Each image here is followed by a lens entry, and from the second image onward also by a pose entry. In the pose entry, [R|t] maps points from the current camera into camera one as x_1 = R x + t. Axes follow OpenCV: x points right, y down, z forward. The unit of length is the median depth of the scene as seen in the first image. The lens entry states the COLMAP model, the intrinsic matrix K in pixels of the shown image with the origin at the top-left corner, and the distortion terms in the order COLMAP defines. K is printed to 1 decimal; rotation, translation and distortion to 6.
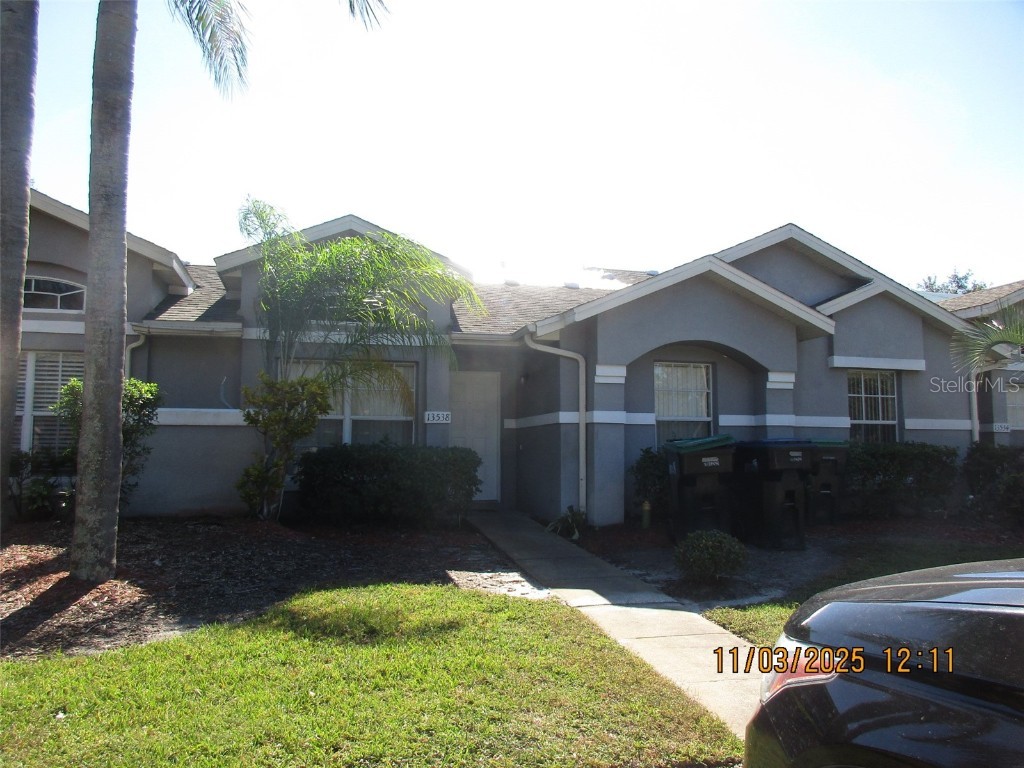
lens RADIAL K [[768.2, 0, 514.4], [0, 768.2, 379.1], [0, 0, 1]] dist [-0.000201, -0.004696]
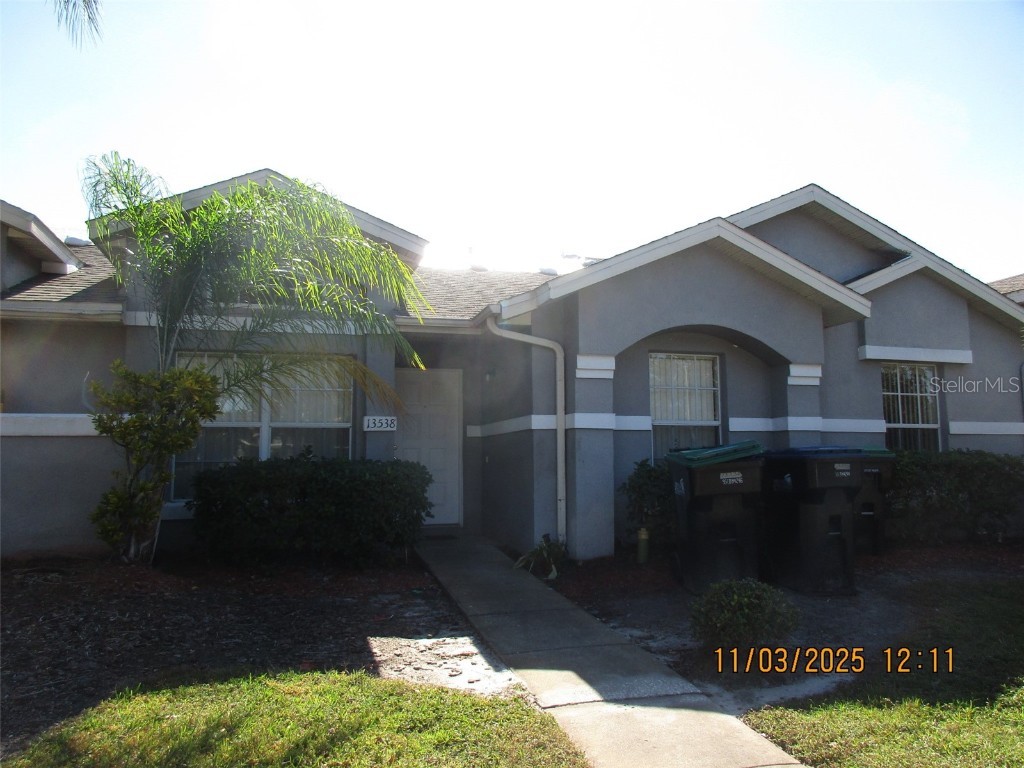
lens RADIAL K [[768.2, 0, 510.3], [0, 768.2, 388.5], [0, 0, 1]] dist [-0.000201, -0.004696]
pose [[0.999794, -0.007547, 0.018858, 0.022679], [0.007563, 0.999971, -0.000800, 0.015924], [-0.018851, 0.000943, 0.999822, 0.214893]]
